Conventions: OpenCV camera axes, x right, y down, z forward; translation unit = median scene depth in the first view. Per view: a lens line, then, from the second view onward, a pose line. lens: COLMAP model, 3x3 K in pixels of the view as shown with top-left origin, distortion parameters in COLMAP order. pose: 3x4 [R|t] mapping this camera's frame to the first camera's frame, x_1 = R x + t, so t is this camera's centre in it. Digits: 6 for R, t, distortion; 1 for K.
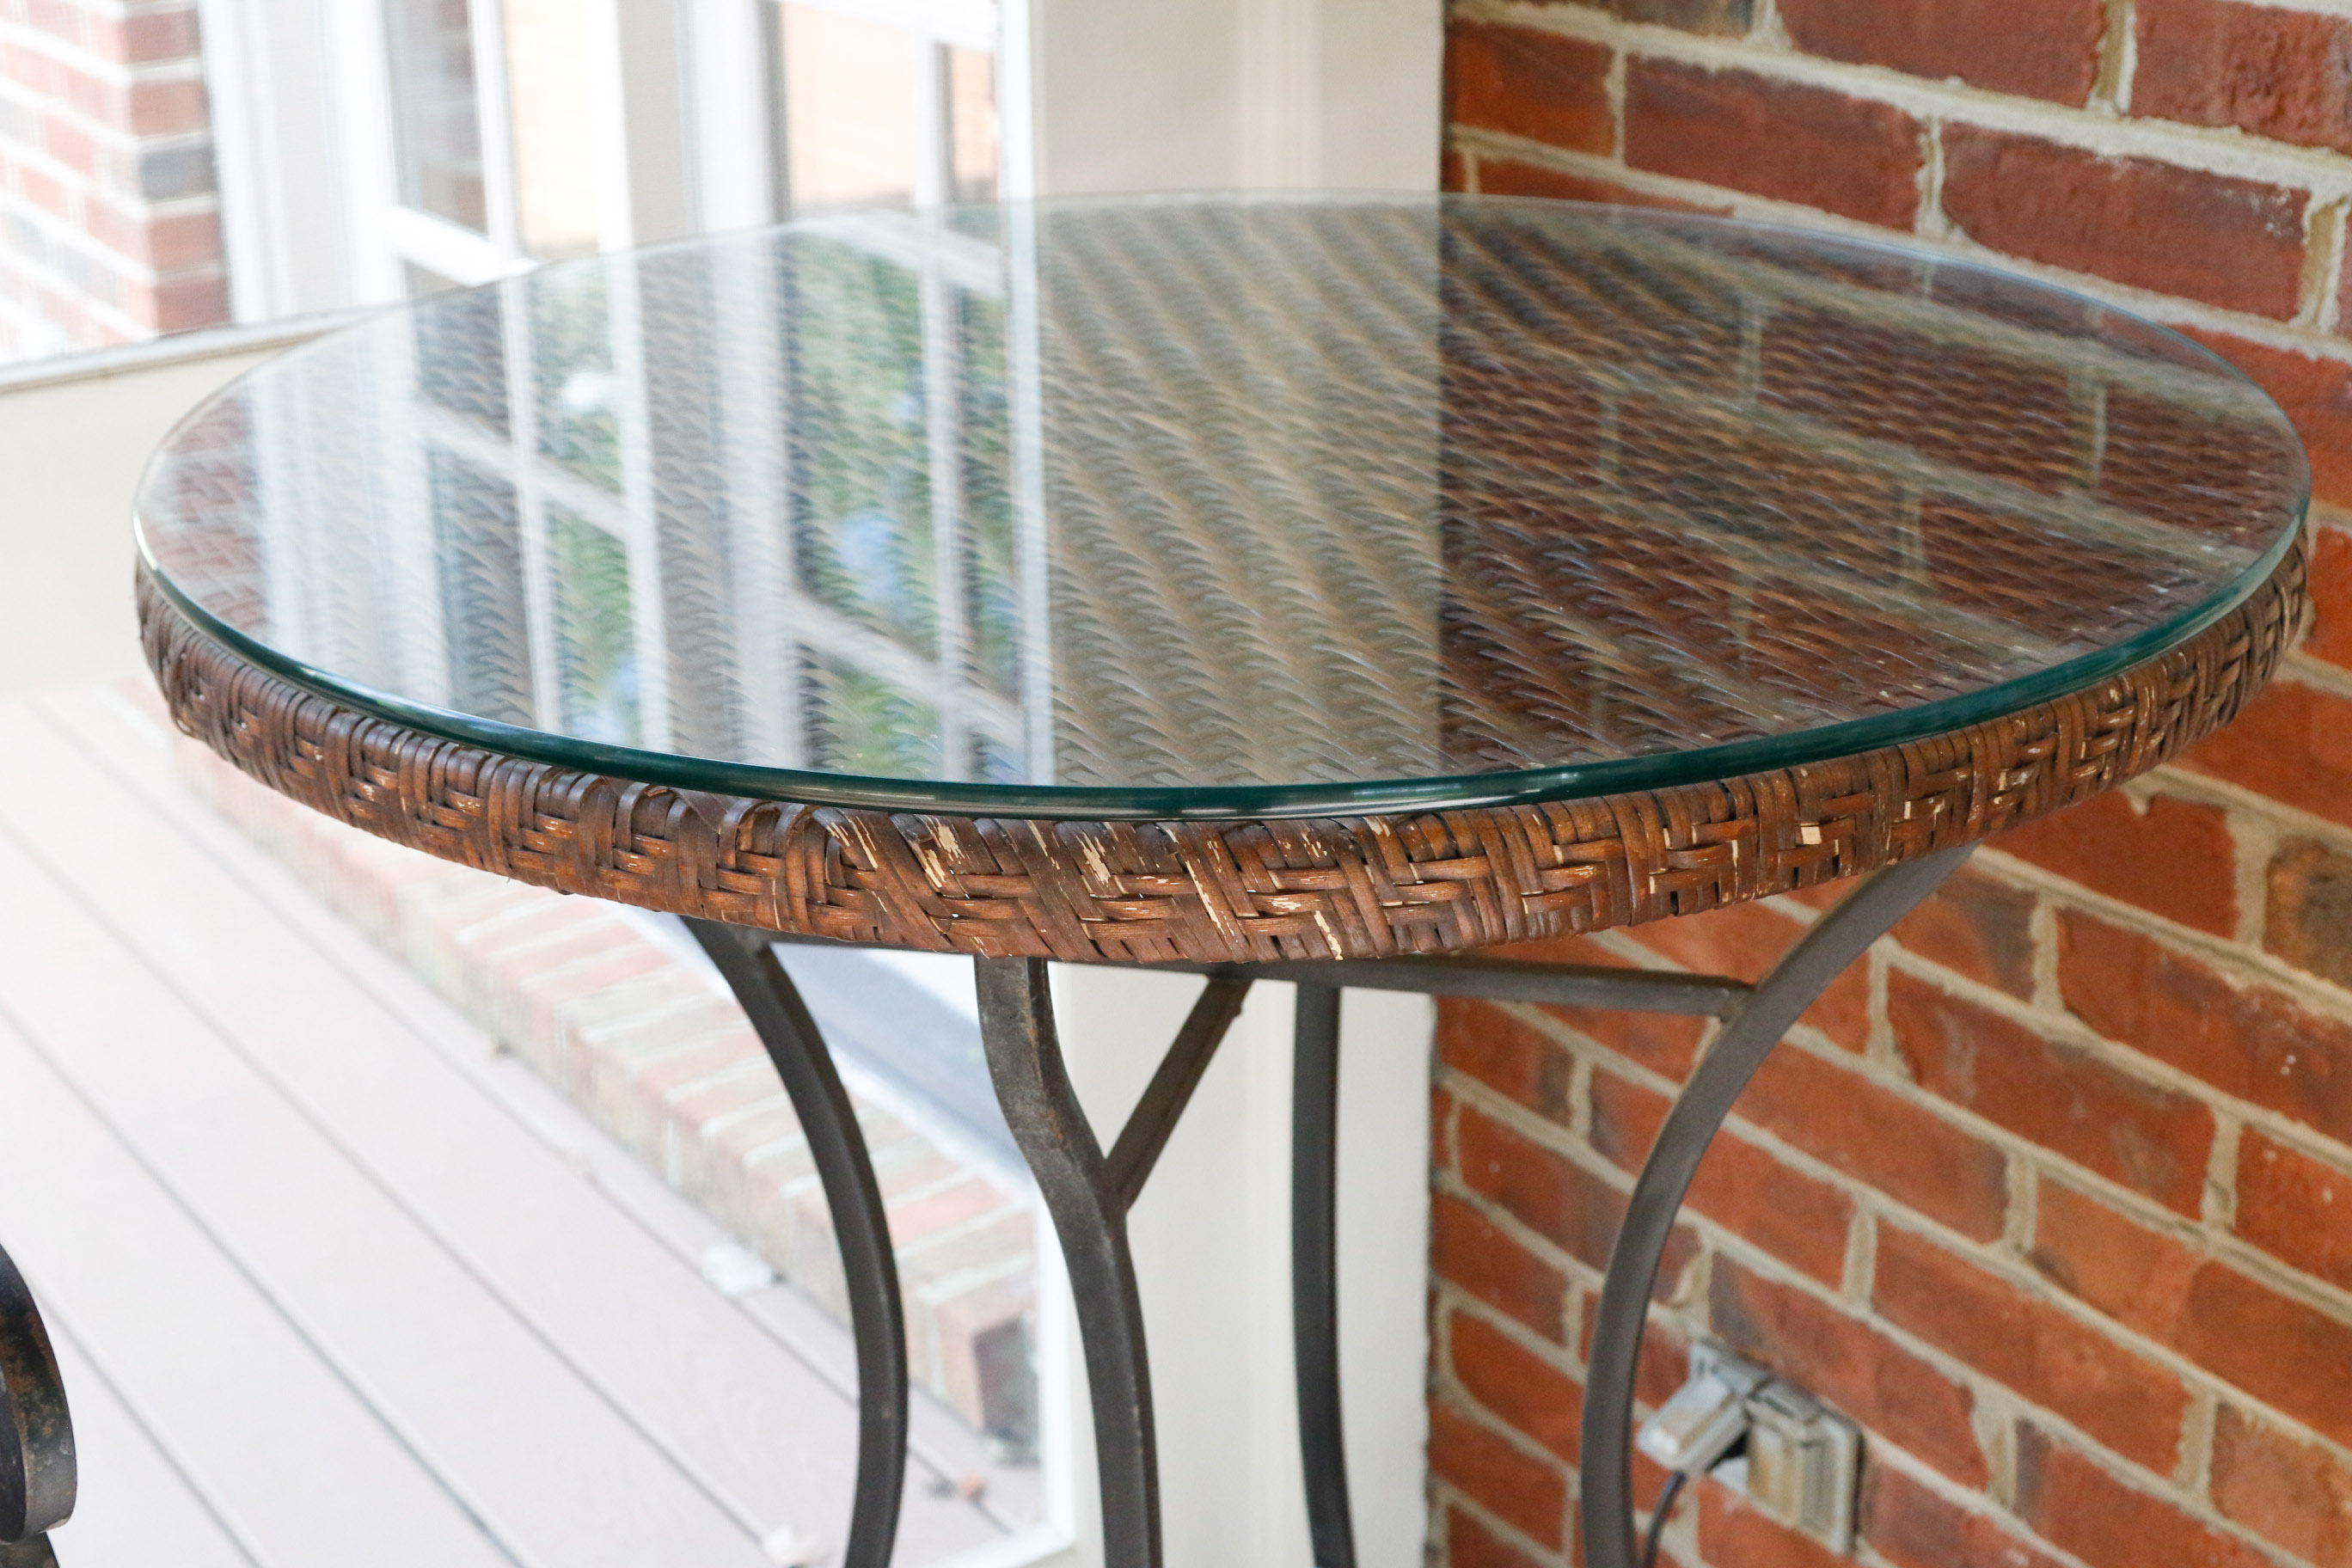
lens RADIAL K [[3572.4, 0, 1169.5], [0, 3572.4, 799.3], [0, 0, 1]] dist [-0.016708, 0.107467]
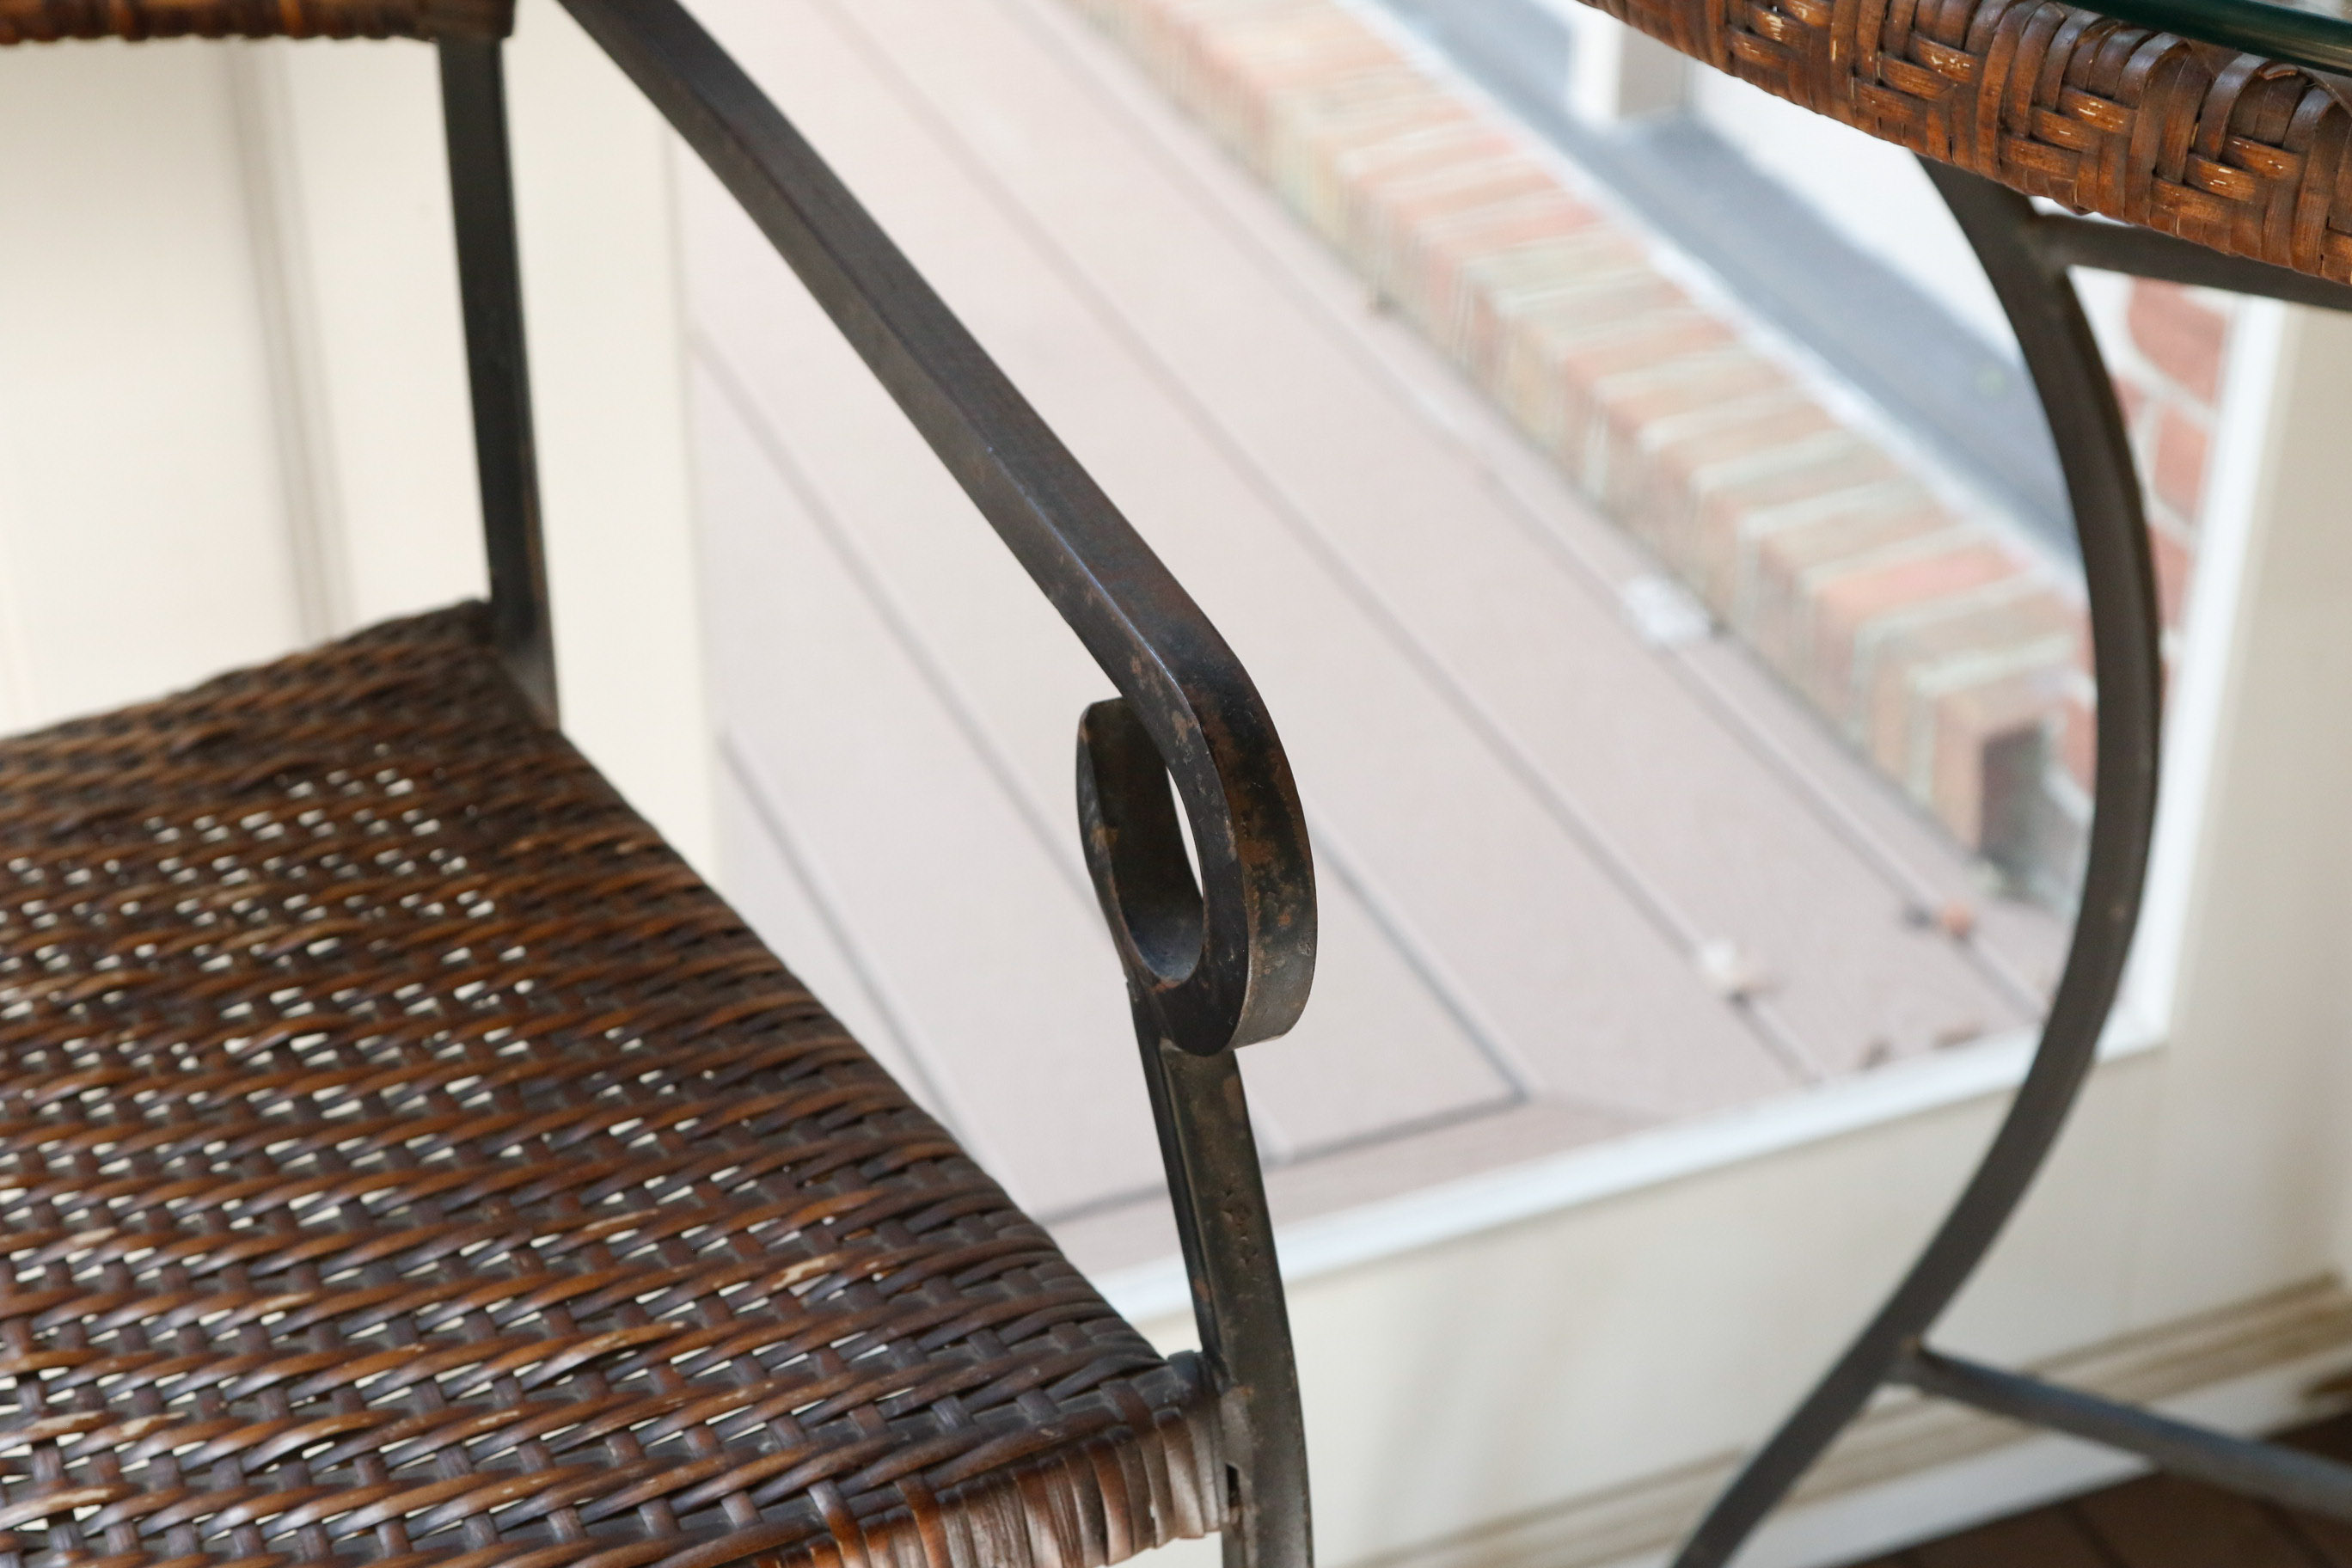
lens RADIAL K [[4022.0, 0, 1176.0], [0, 4022.0, 784.0], [0, 0, 1]] dist [-0.006948, 0.157697]
pose [[0.977862, 0.126385, -0.166771, -0.182440], [-0.092573, 0.976046, 0.196885, -0.001419], [0.187660, -0.177088, 0.966138, 0.213232]]
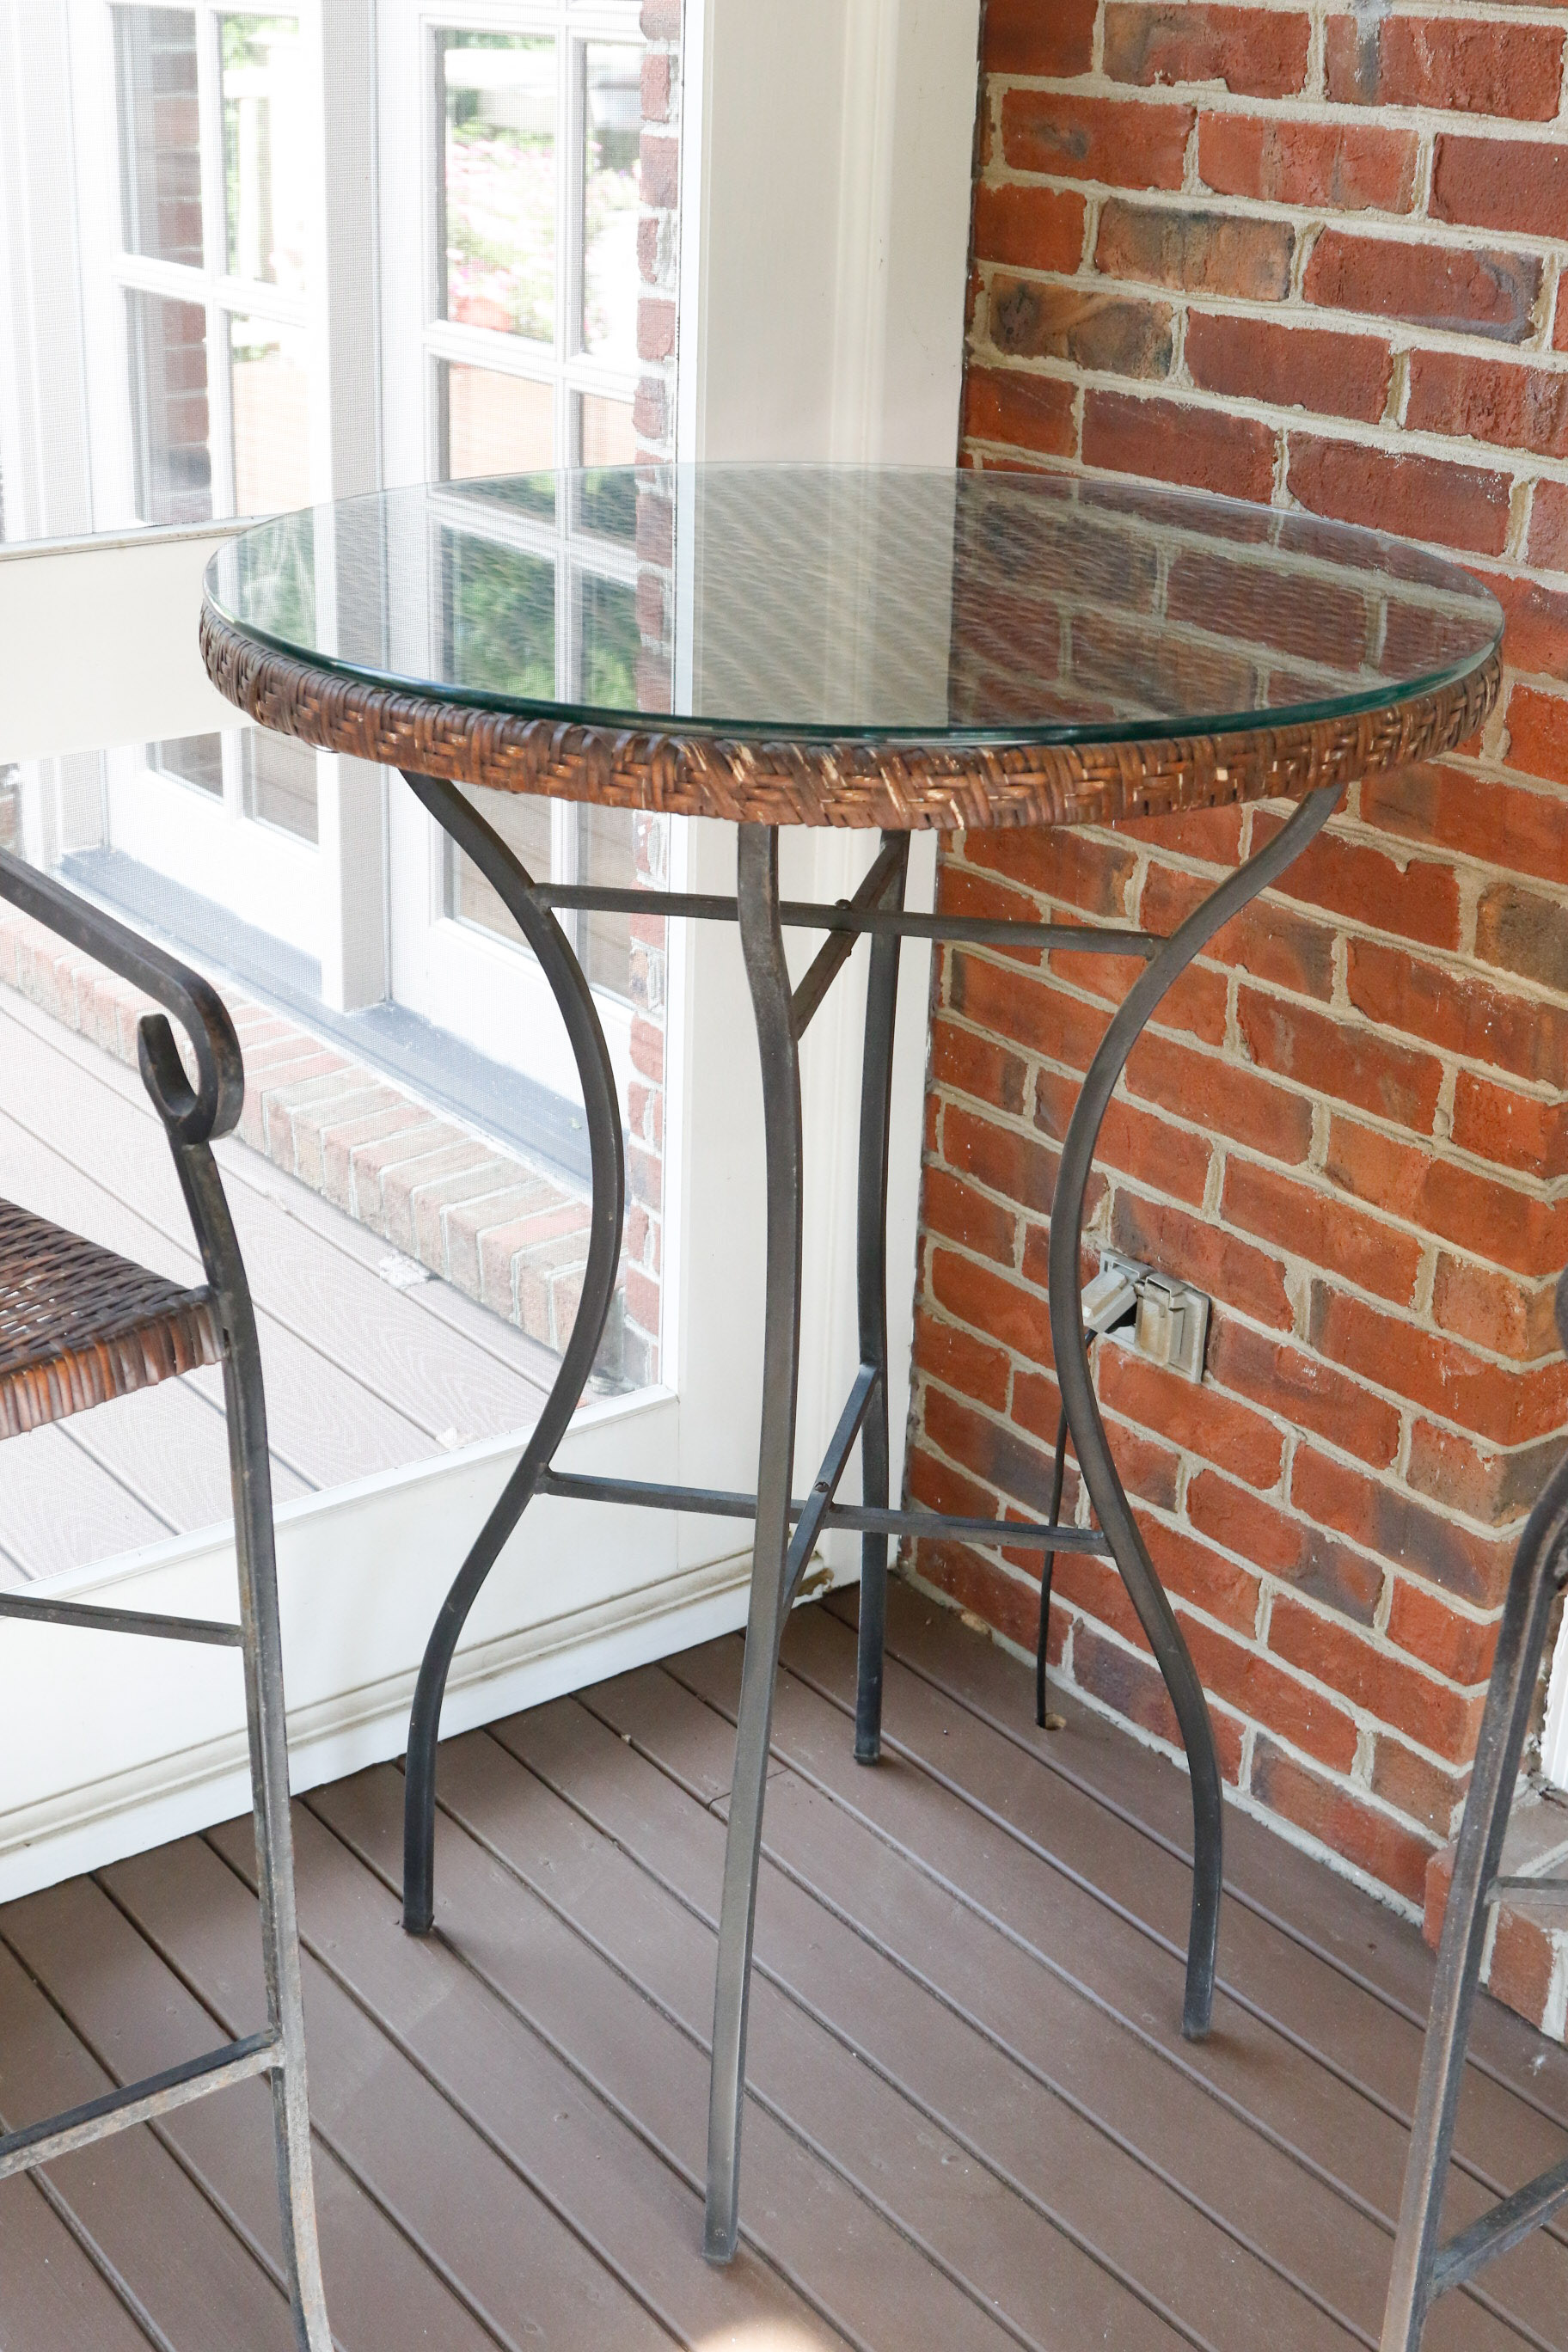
lens RADIAL K [[2988.9, 0, 784.0], [0, 2988.9, 1176.0], [0, 0, 1]] dist [-0.096338, 0.185431]
pose [[0.997786, 0.023552, 0.062199, -0.115502], [-0.024946, 0.999452, 0.021738, 0.166410], [-0.061653, -0.023242, 0.997827, -0.435228]]
